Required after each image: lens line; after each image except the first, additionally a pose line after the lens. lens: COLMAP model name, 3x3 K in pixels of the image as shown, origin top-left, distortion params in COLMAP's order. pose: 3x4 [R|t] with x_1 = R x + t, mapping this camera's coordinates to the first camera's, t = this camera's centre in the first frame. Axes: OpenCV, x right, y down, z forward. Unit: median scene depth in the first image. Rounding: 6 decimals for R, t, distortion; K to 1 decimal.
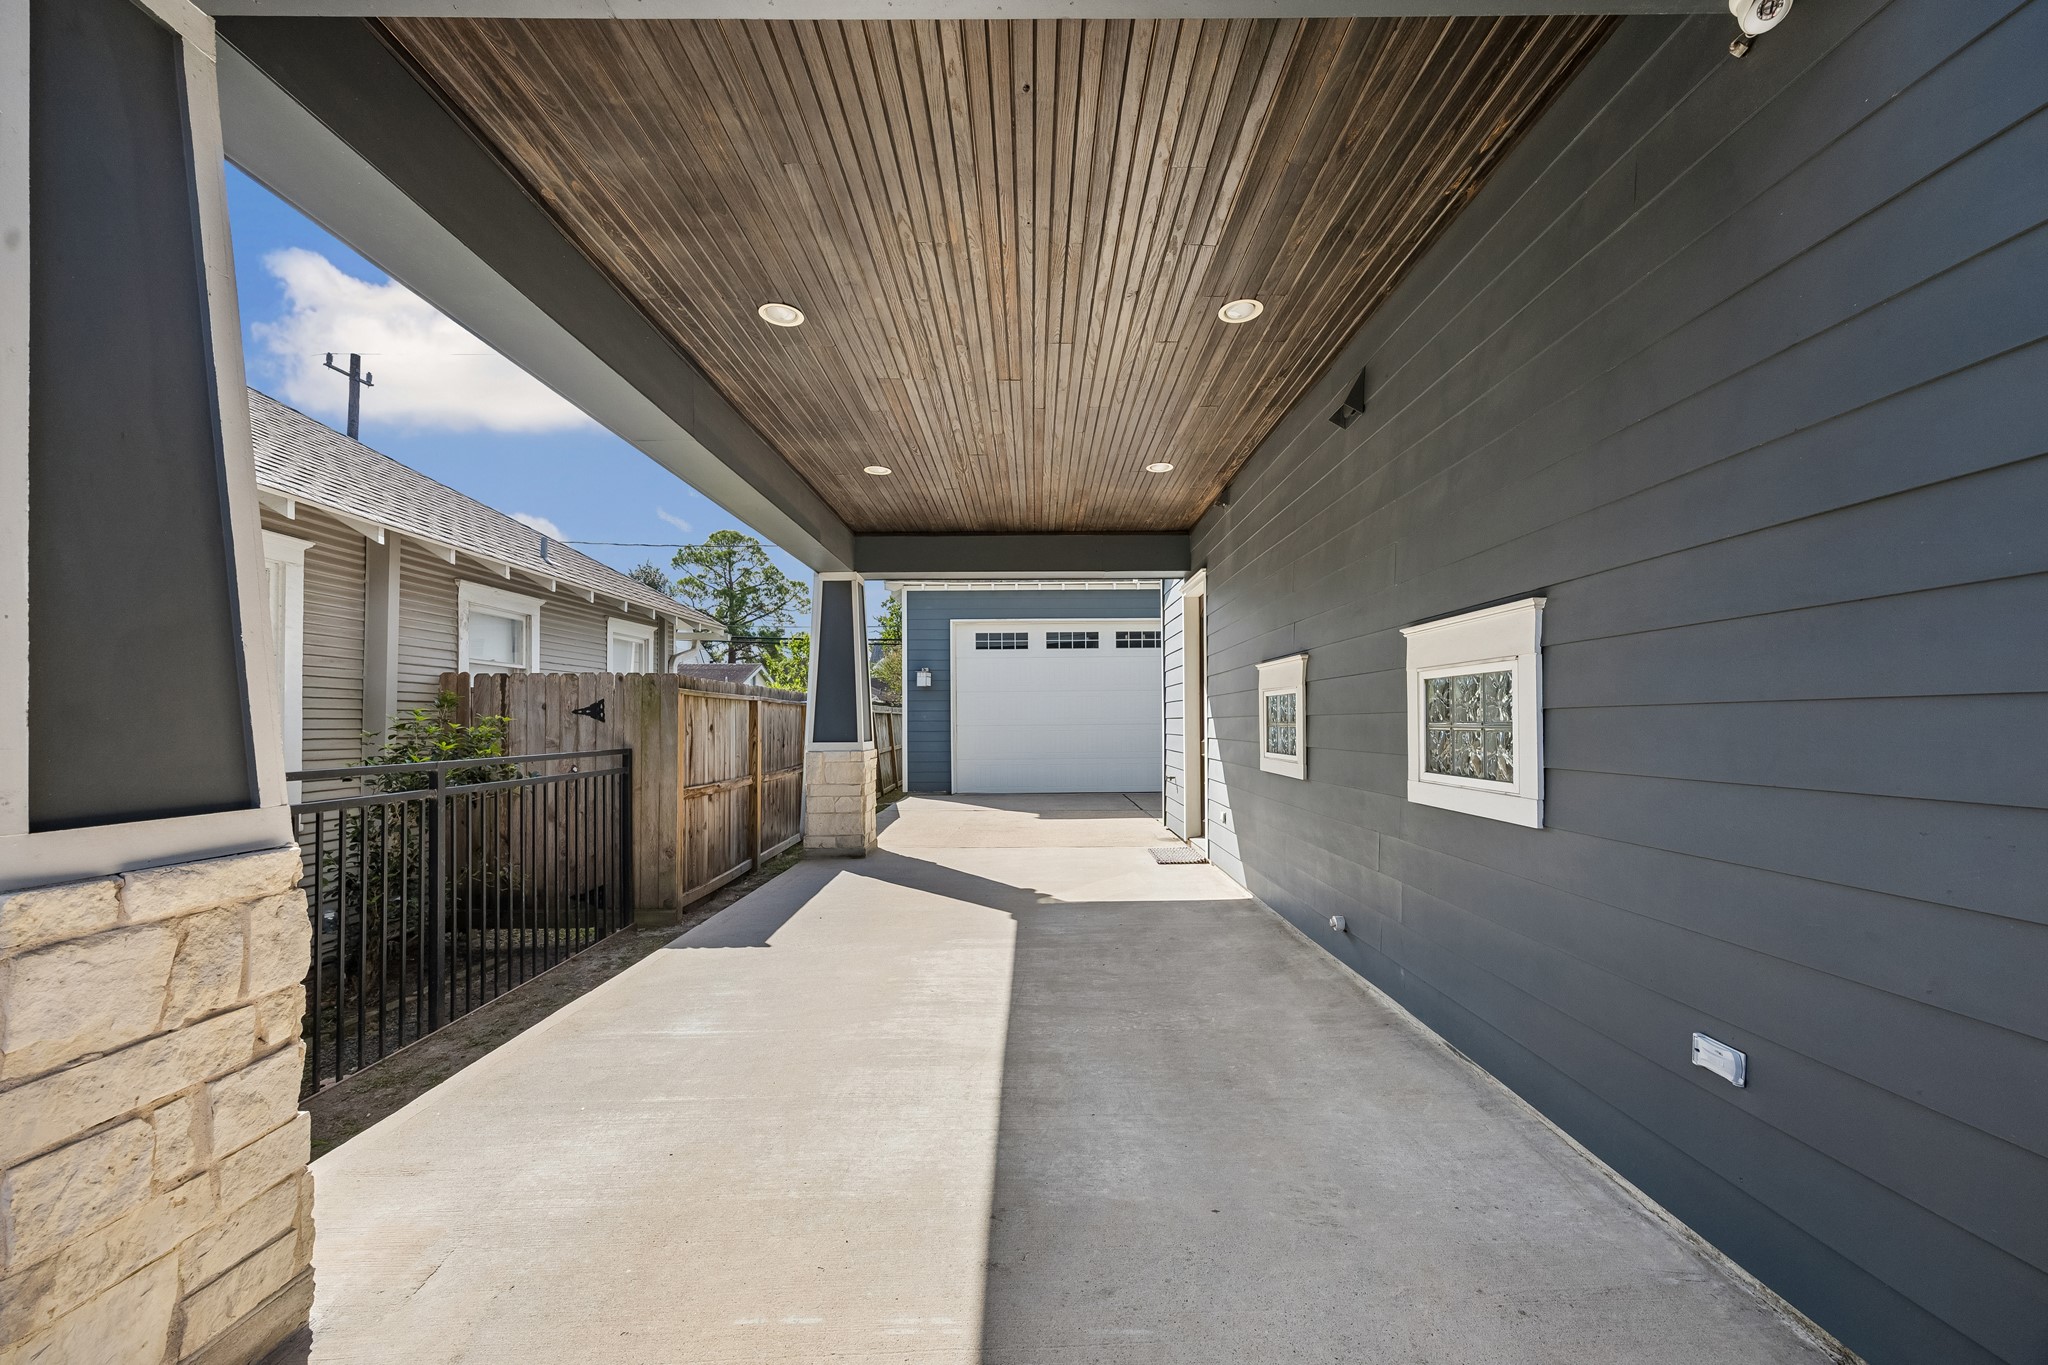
lens RADIAL K [[793.2, 0, 1032.1], [0, 793.2, 692.5], [0, 0, 1]] dist [0.001537, 0.000134]
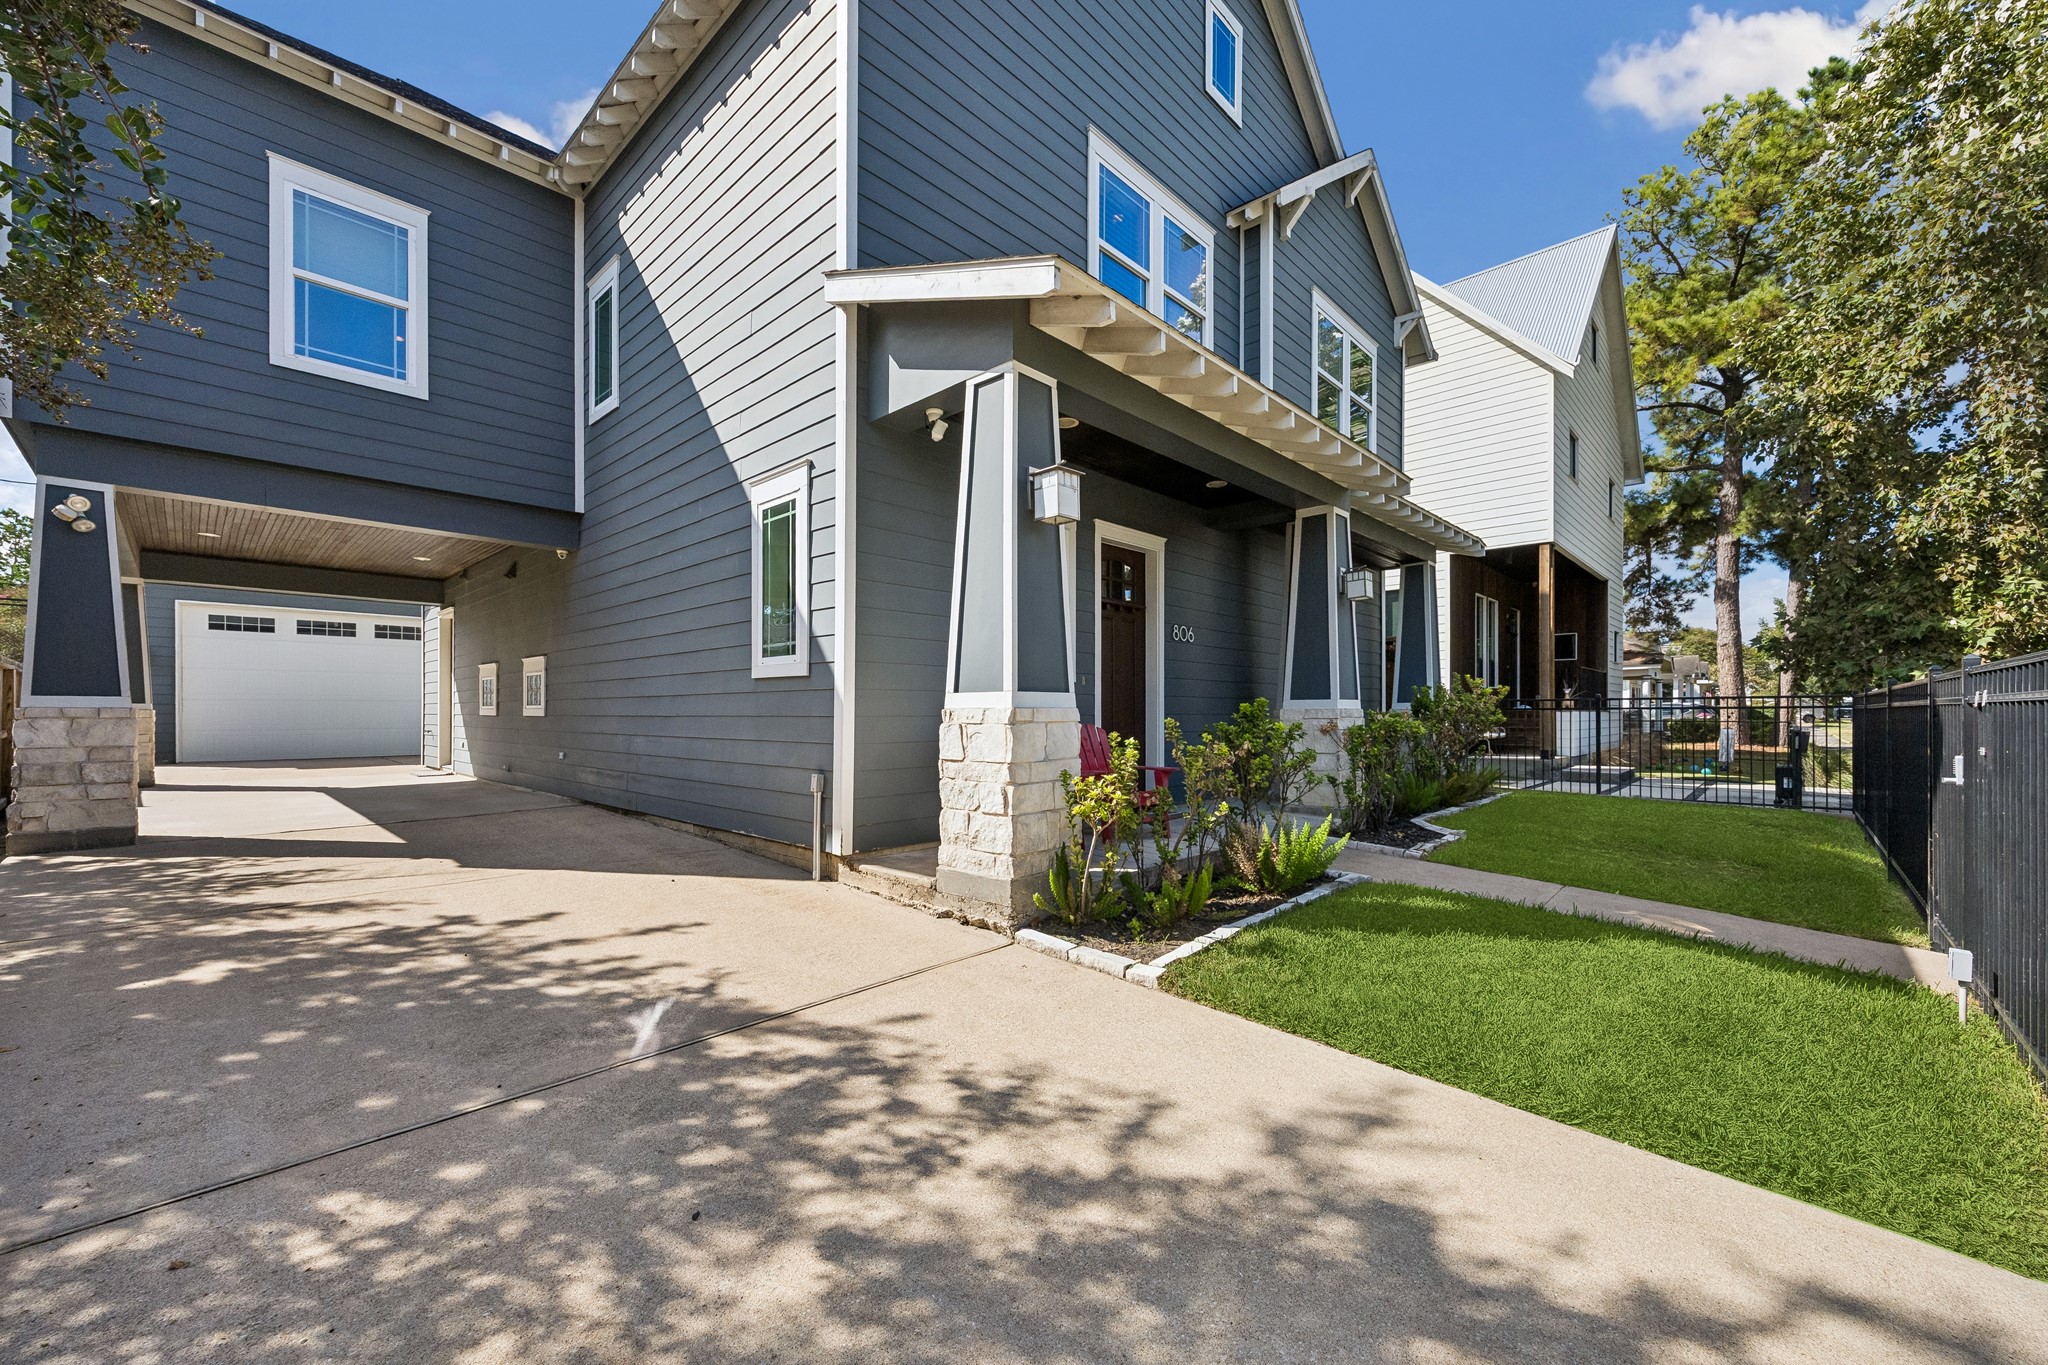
lens RADIAL K [[793.2, 0, 1032.1], [0, 793.2, 692.5], [0, 0, 1]] dist [0.001537, 0.000134]
pose [[0.681314, 0.010689, 0.731913, -0.165886], [-0.024617, 0.999662, 0.008317, -0.009459], [-0.731577, -0.023684, 0.681347, -0.977951]]
